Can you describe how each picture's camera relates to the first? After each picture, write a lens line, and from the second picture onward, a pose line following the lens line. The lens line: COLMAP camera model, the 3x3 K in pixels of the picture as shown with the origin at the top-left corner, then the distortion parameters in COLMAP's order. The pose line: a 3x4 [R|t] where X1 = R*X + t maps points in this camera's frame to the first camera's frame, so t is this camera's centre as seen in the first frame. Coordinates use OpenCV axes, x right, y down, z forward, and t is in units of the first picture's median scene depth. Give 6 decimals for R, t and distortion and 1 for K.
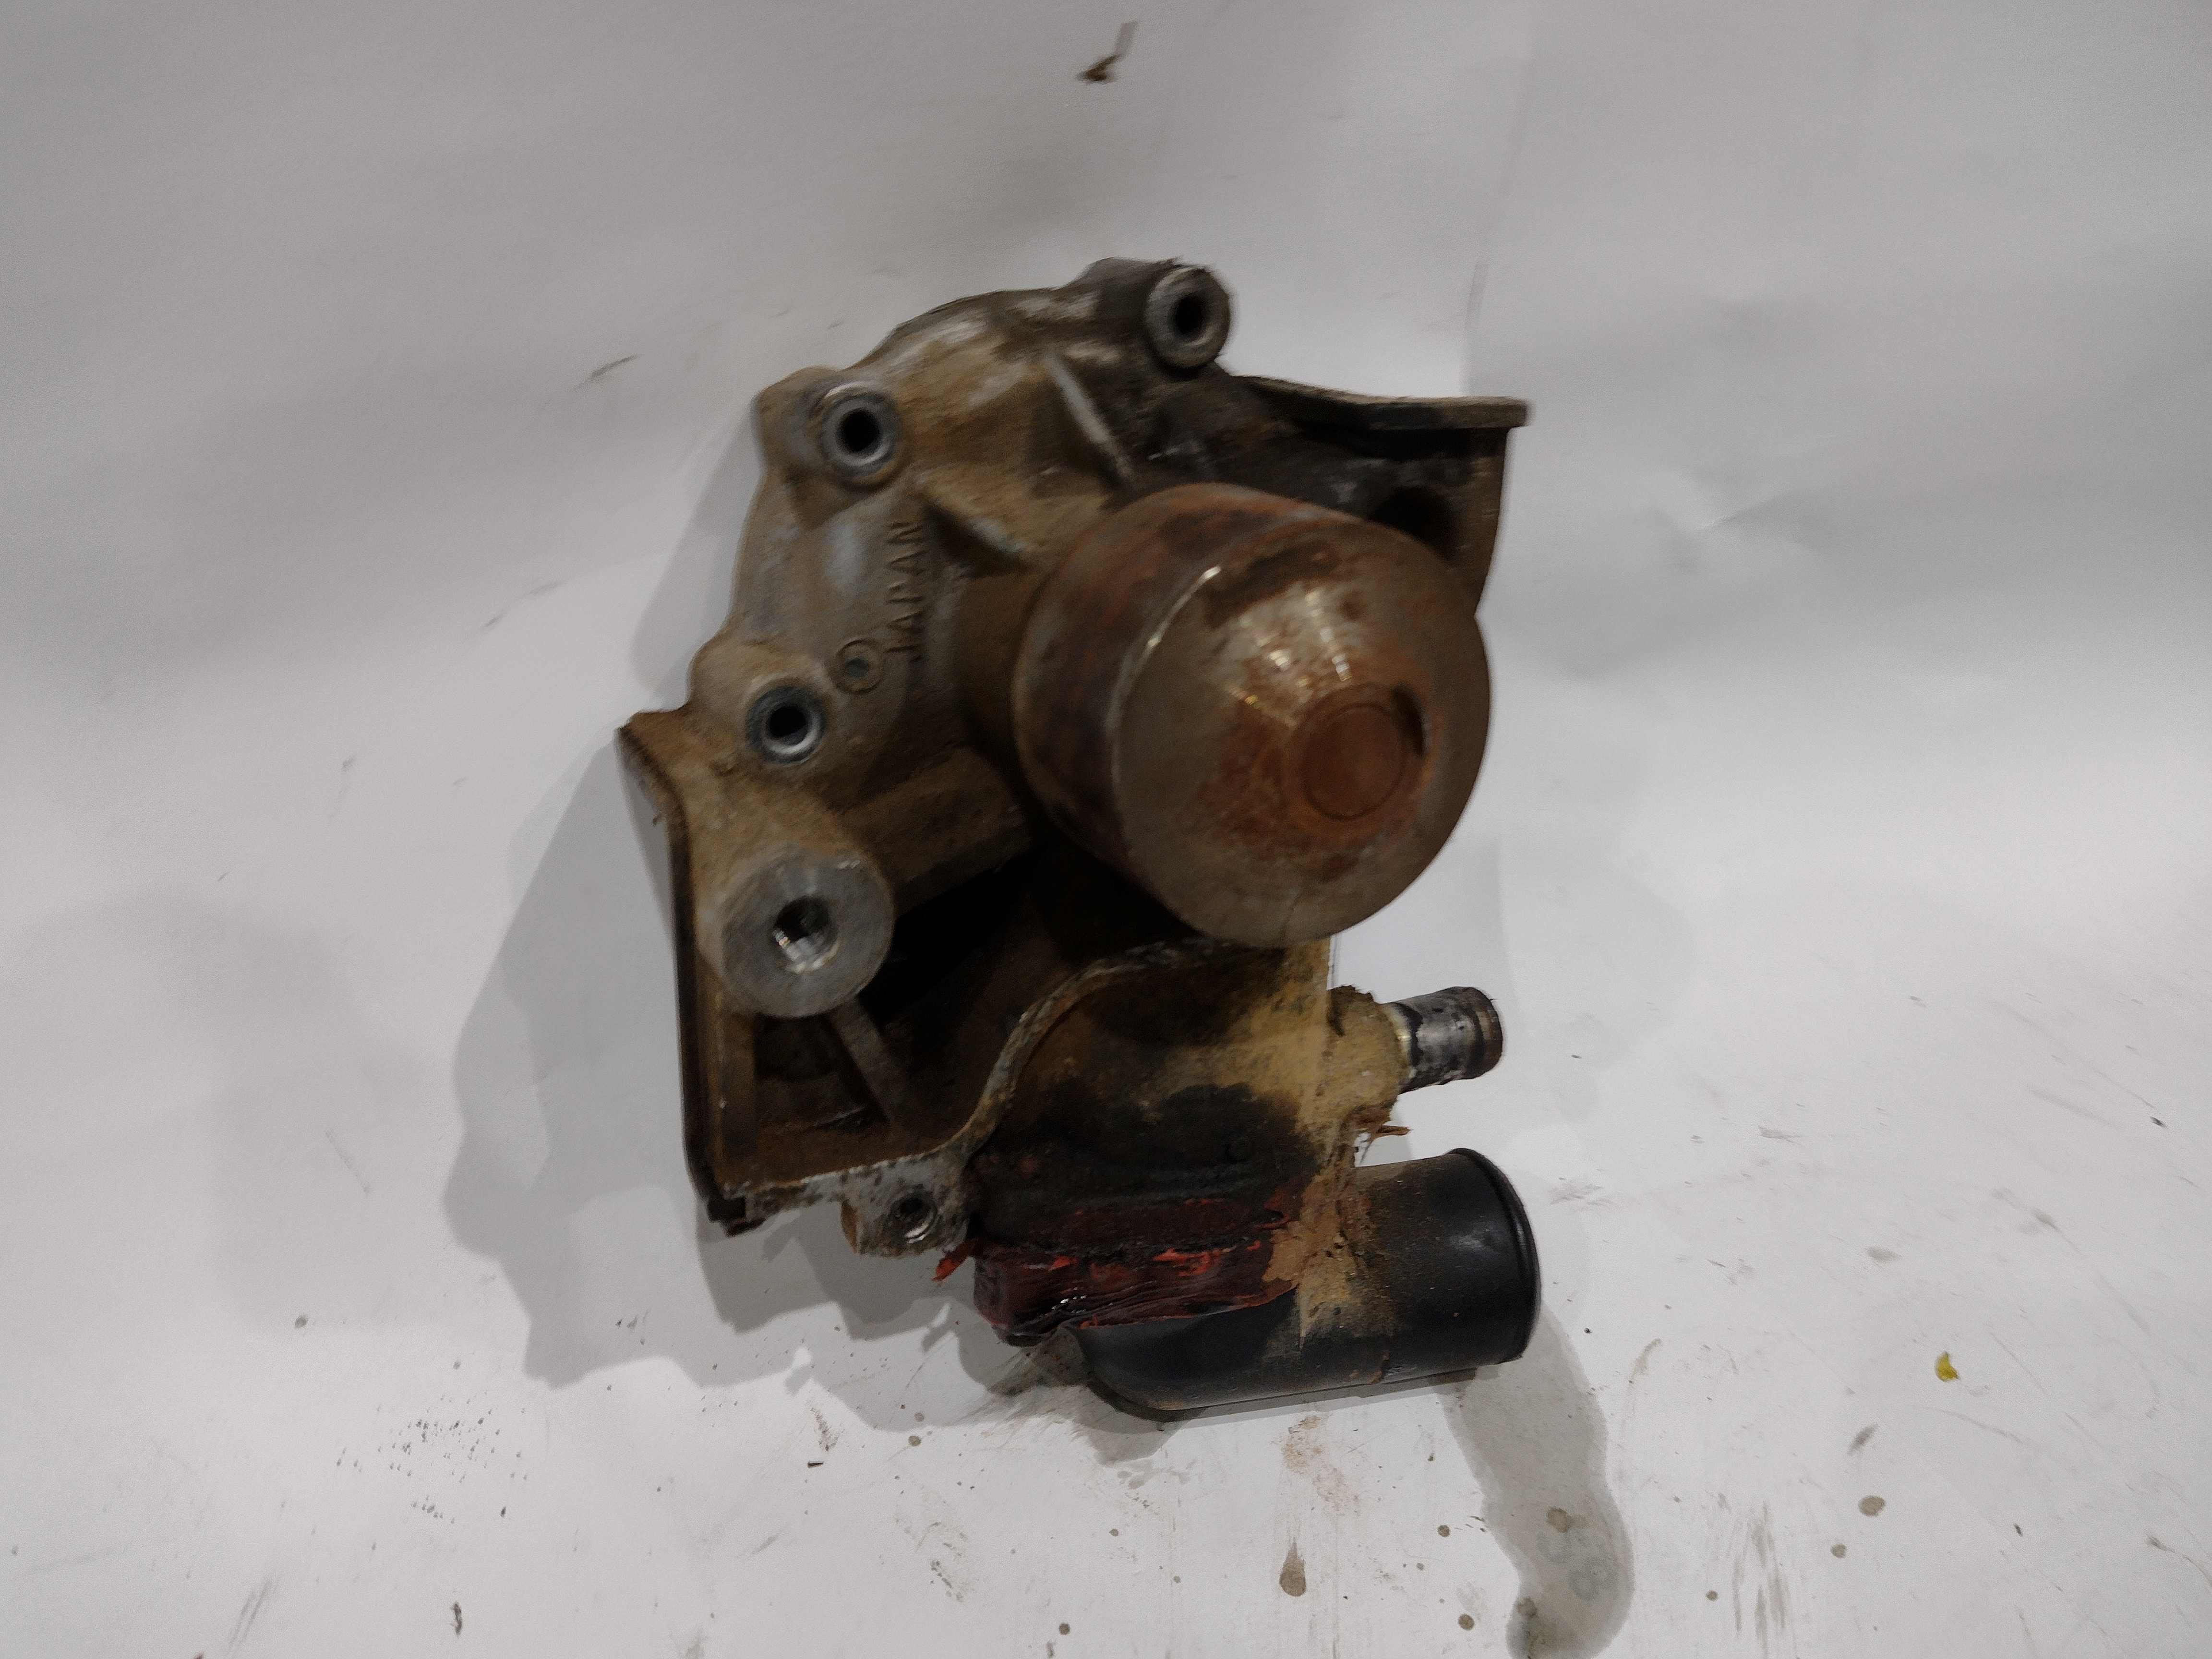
lens RADIAL K [[1783.1, 0, 1105.2], [0, 1783.1, 735.1], [0, 0, 1]] dist [0.004603, -0.006467]
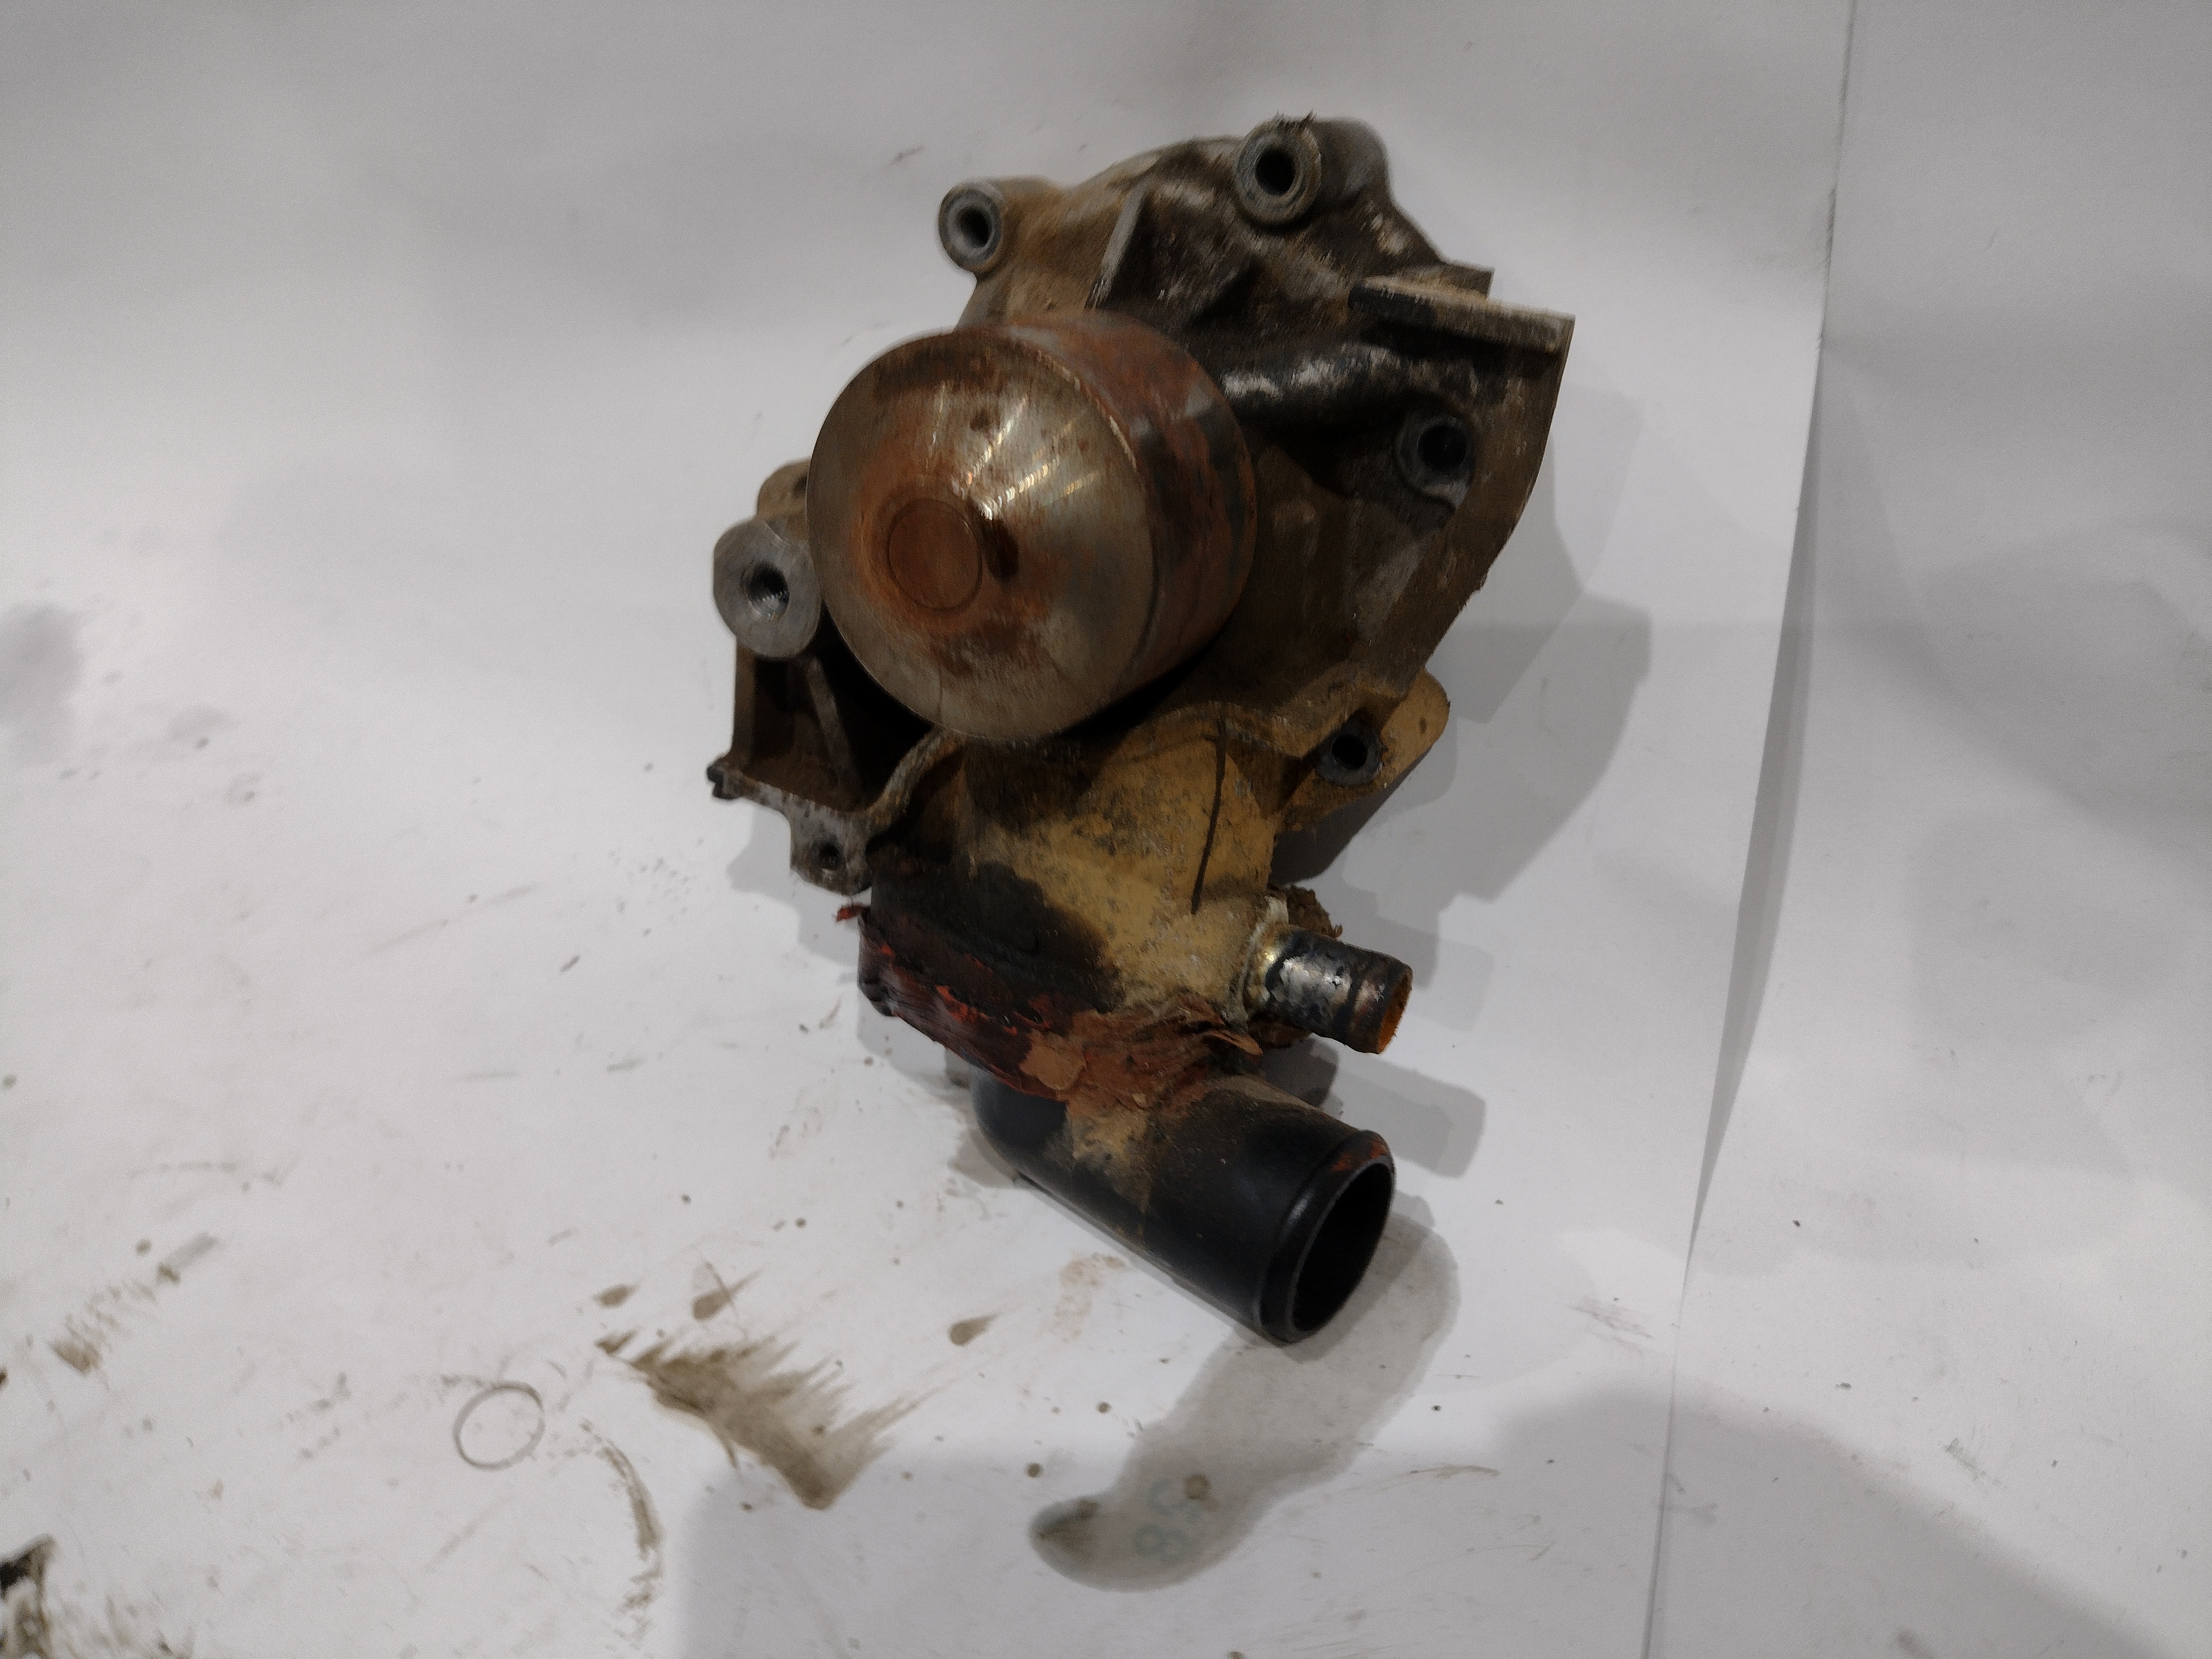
lens RADIAL K [[1698.2, 0, 1106.2], [0, 1698.2, 758.4], [0, 0, 1]] dist [0.015856, 0.002636]
pose [[0.567535, 0.358911, -0.741004, 0.817510], [-0.322532, 0.924974, 0.200991, -0.091911], [0.757547, 0.124928, 0.640715, 0.360453]]
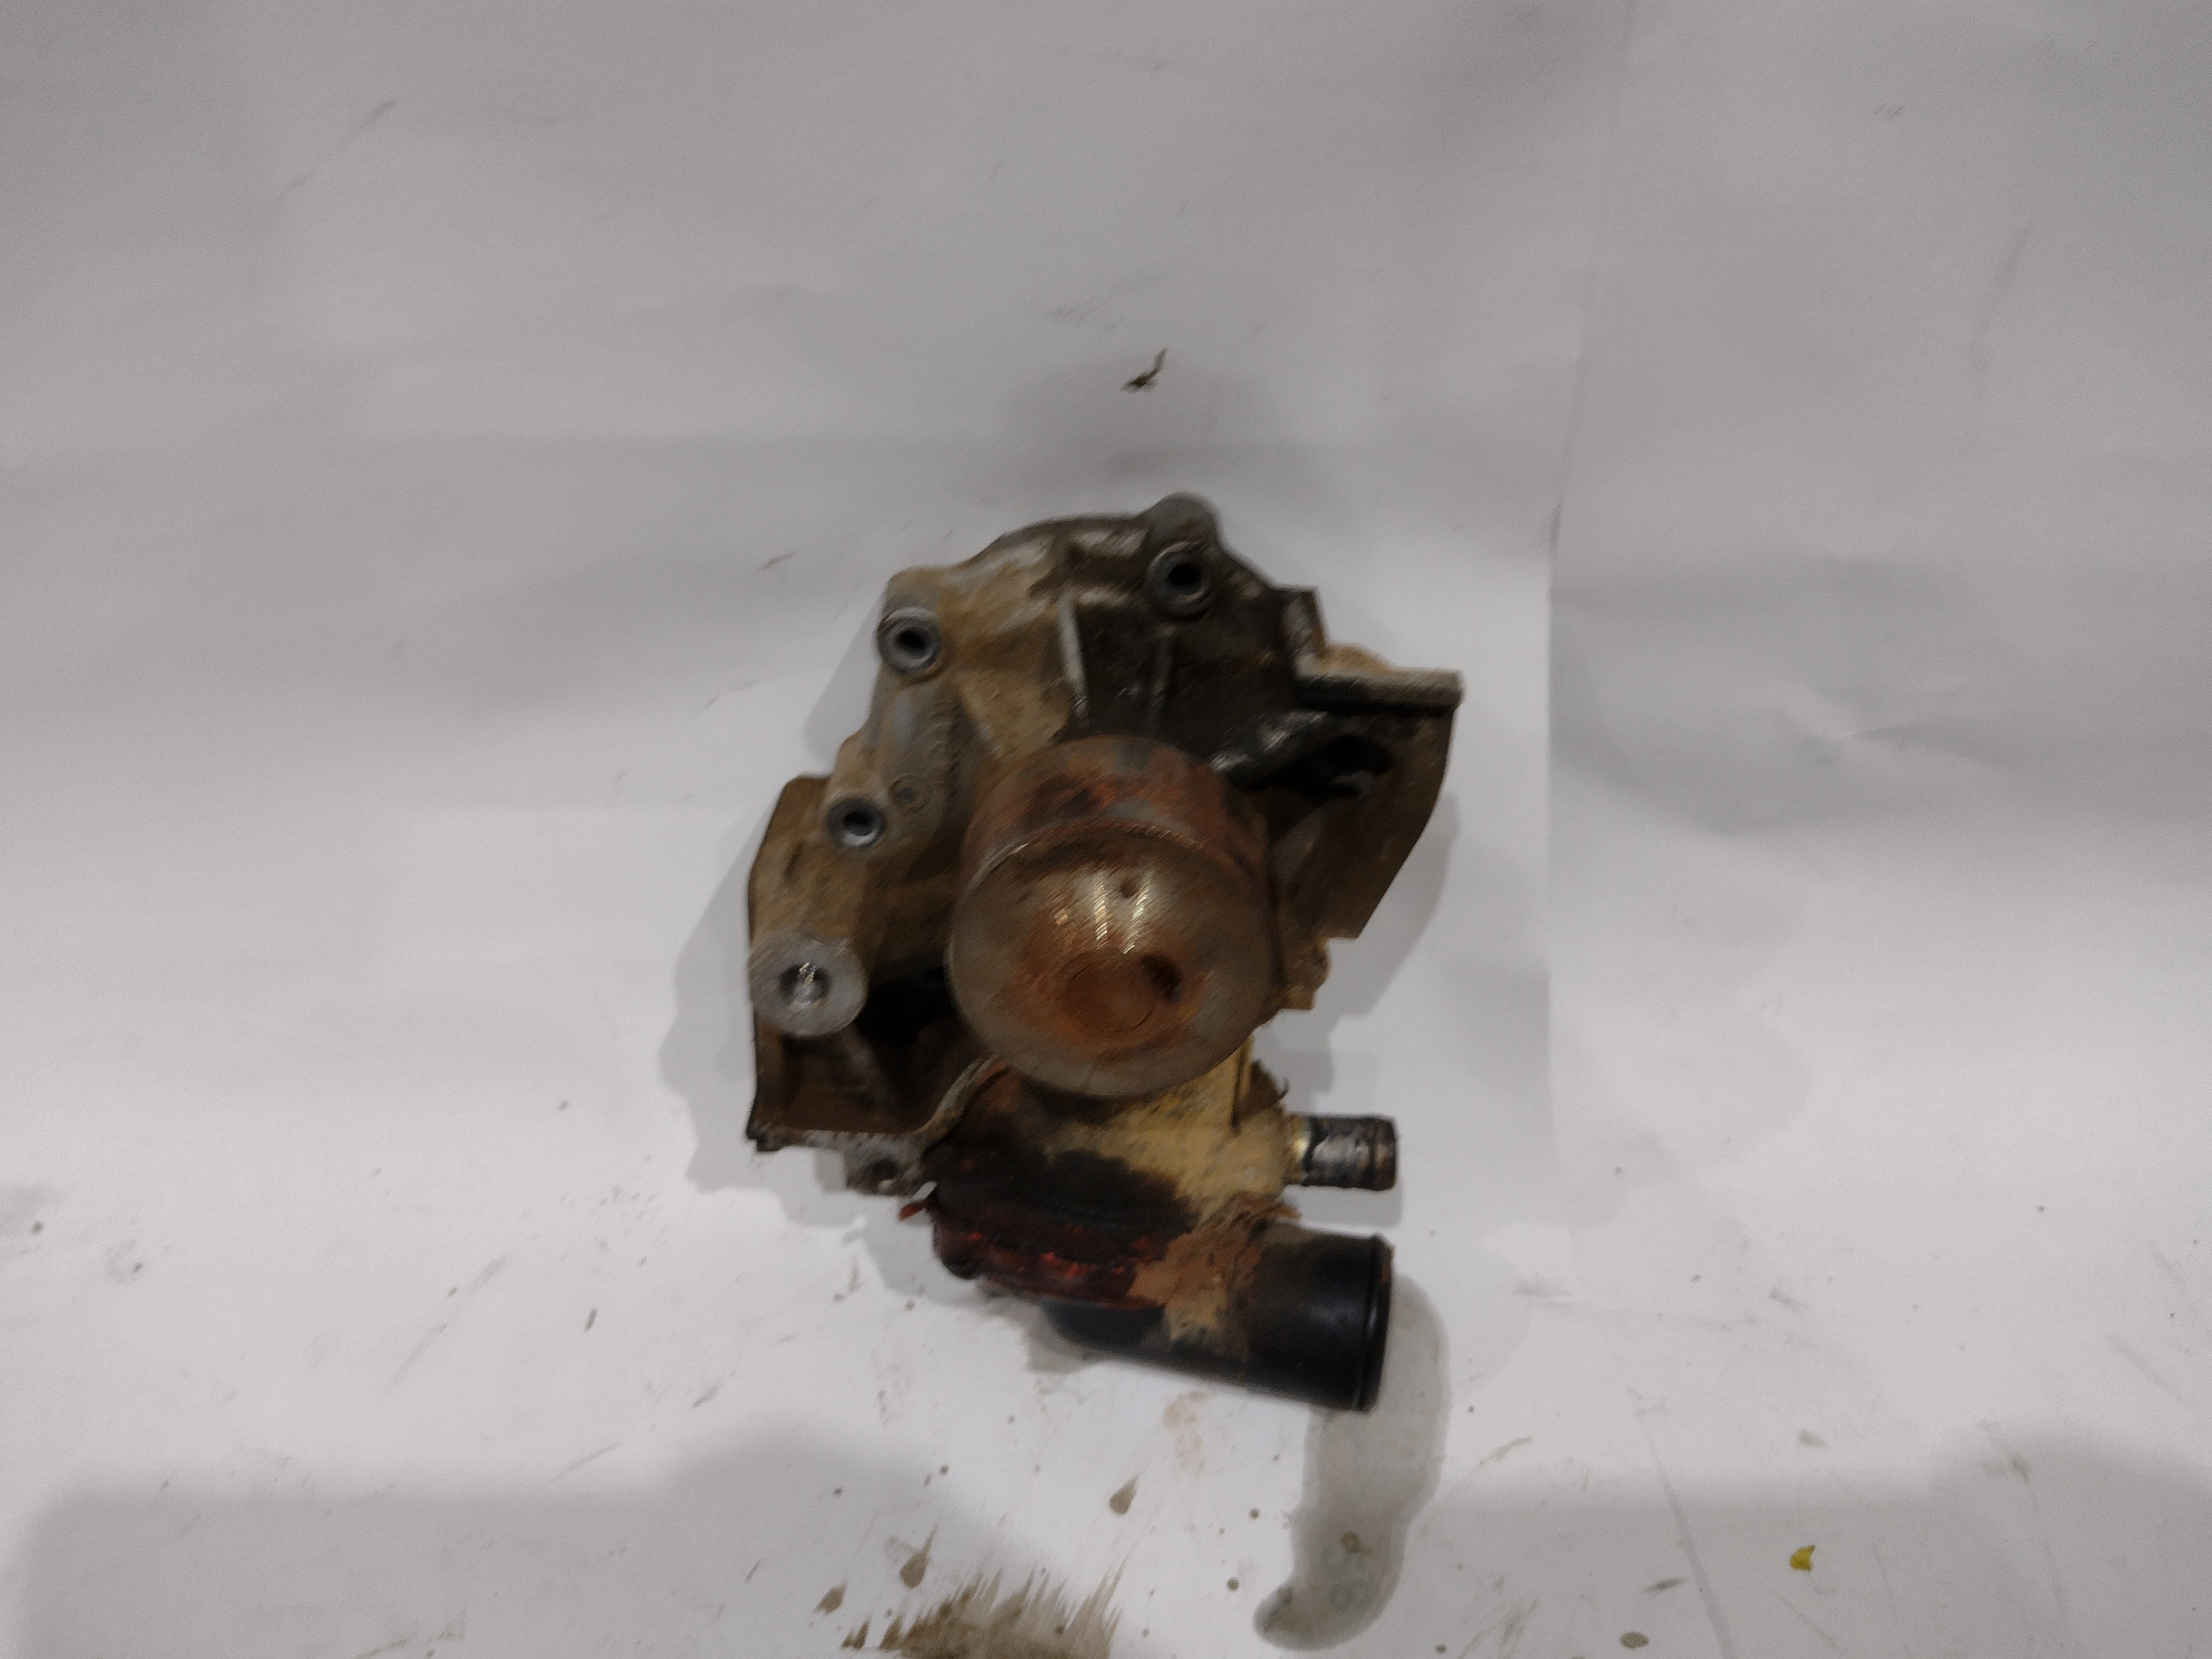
lens RADIAL K [[1798.4, 0, 1024.6], [0, 1798.4, 651.5], [0, 0, 1]] dist [-0.007455, -0.011926]
pose [[0.874389, 0.200432, -0.441895, 0.524273], [-0.139434, 0.976078, 0.166822, -0.382559], [0.464761, -0.084252, 0.881419, -0.185050]]
